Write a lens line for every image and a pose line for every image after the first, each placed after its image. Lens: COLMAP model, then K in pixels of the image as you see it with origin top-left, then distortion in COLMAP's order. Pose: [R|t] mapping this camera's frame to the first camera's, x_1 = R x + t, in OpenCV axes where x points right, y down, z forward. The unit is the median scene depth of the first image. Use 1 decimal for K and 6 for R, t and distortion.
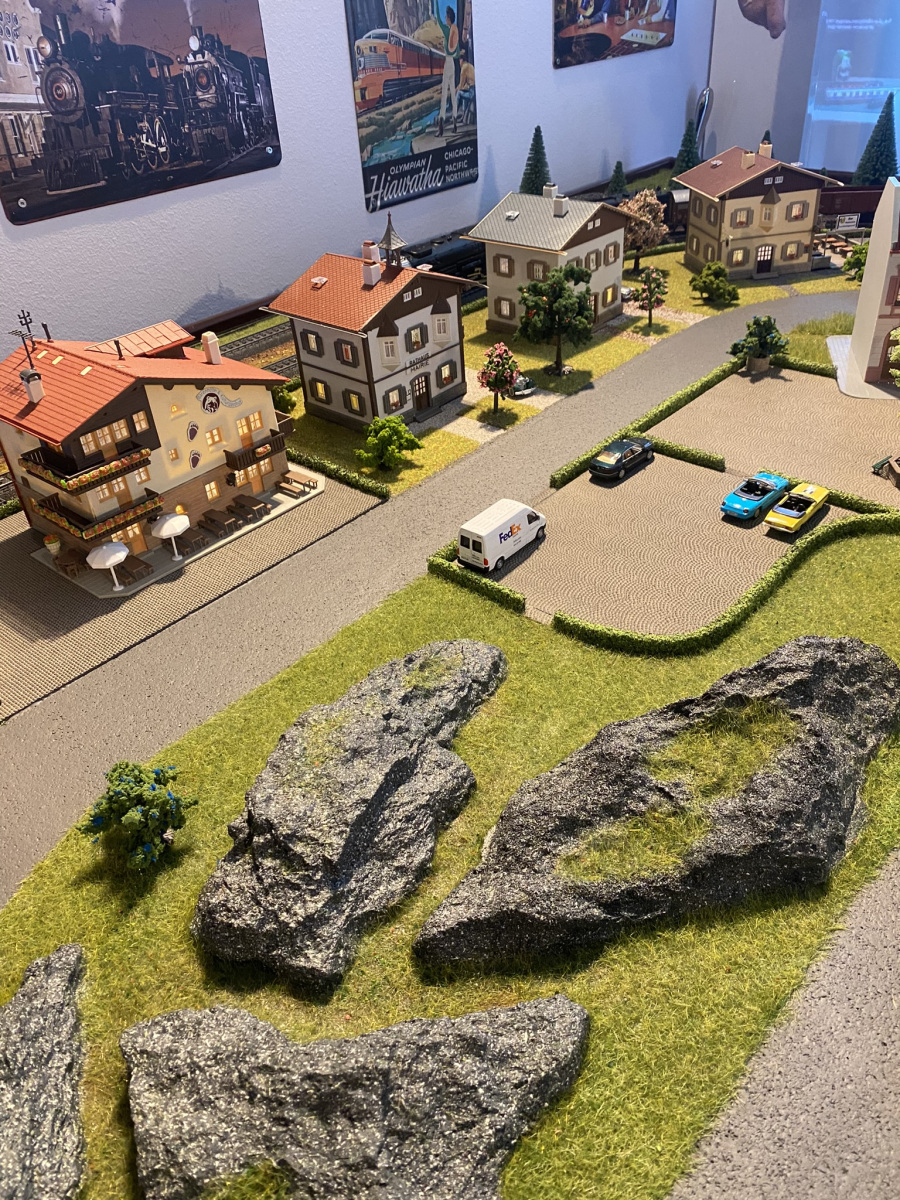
lens RADIAL K [[930.0, 0, 464.8], [0, 930.0, 589.8], [0, 0, 1]] dist [0.022609, -0.026892]
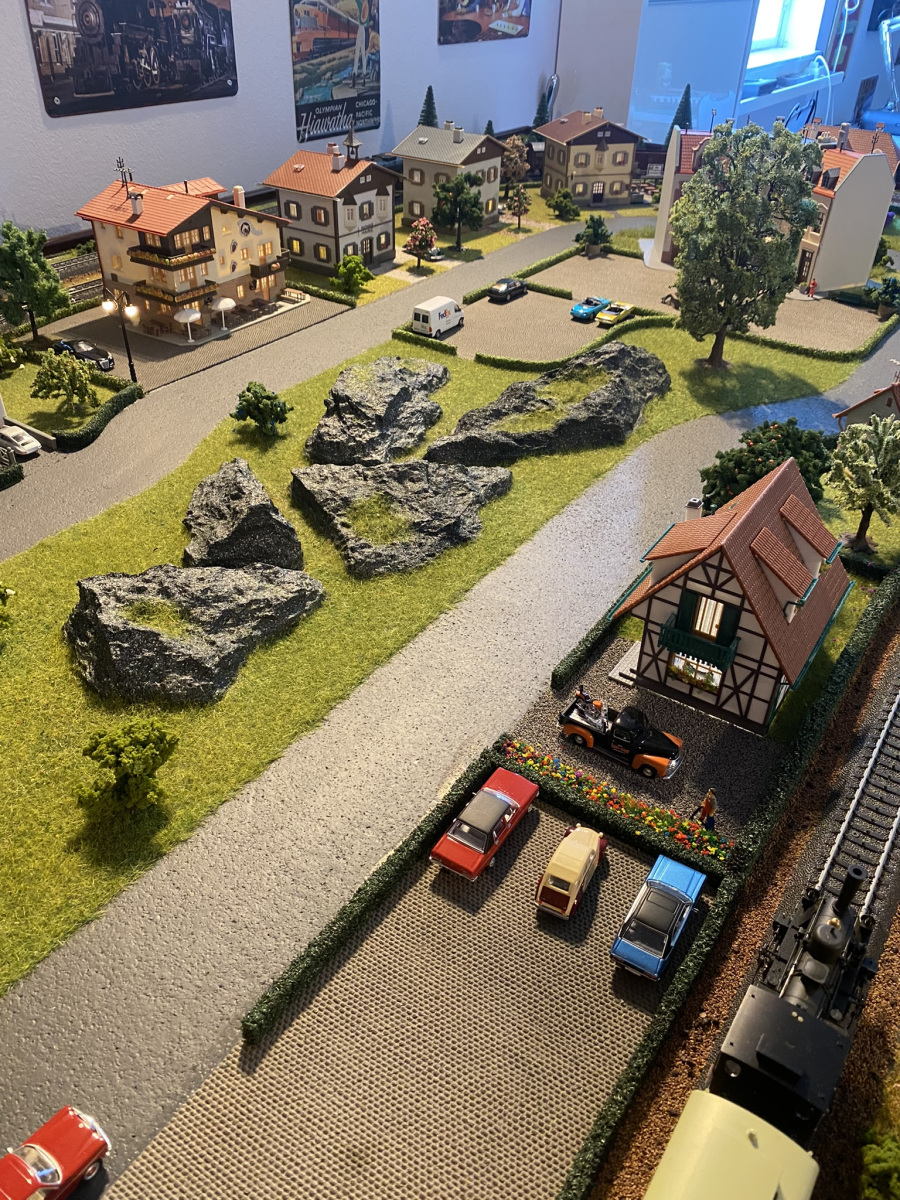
lens RADIAL K [[930.0, 0, 464.8], [0, 930.0, 589.8], [0, 0, 1]] dist [0.022609, -0.026892]
pose [[0.986518, -0.002308, 0.163637, -0.113923], [0.001497, 0.999986, 0.005084, 0.255031], [-0.163646, -0.004771, 0.986508, -0.377284]]
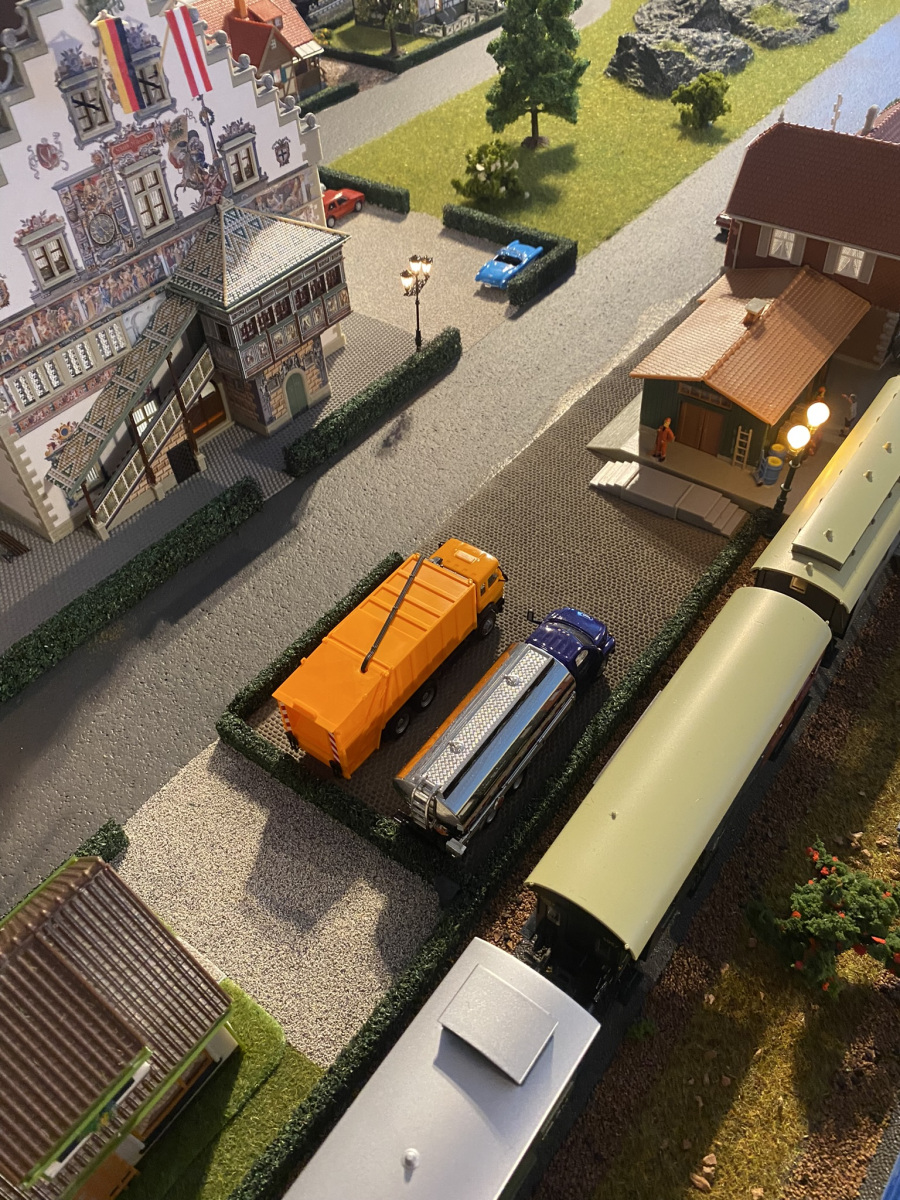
lens RADIAL K [[930.0, 0, 464.8], [0, 930.0, 589.8], [0, 0, 1]] dist [0.022609, -0.026892]
pose [[0.997125, -0.040335, 0.064141, -0.485702], [0.026564, 0.978896, 0.202626, 0.597205], [-0.070960, -0.200340, 0.977153, -0.789184]]
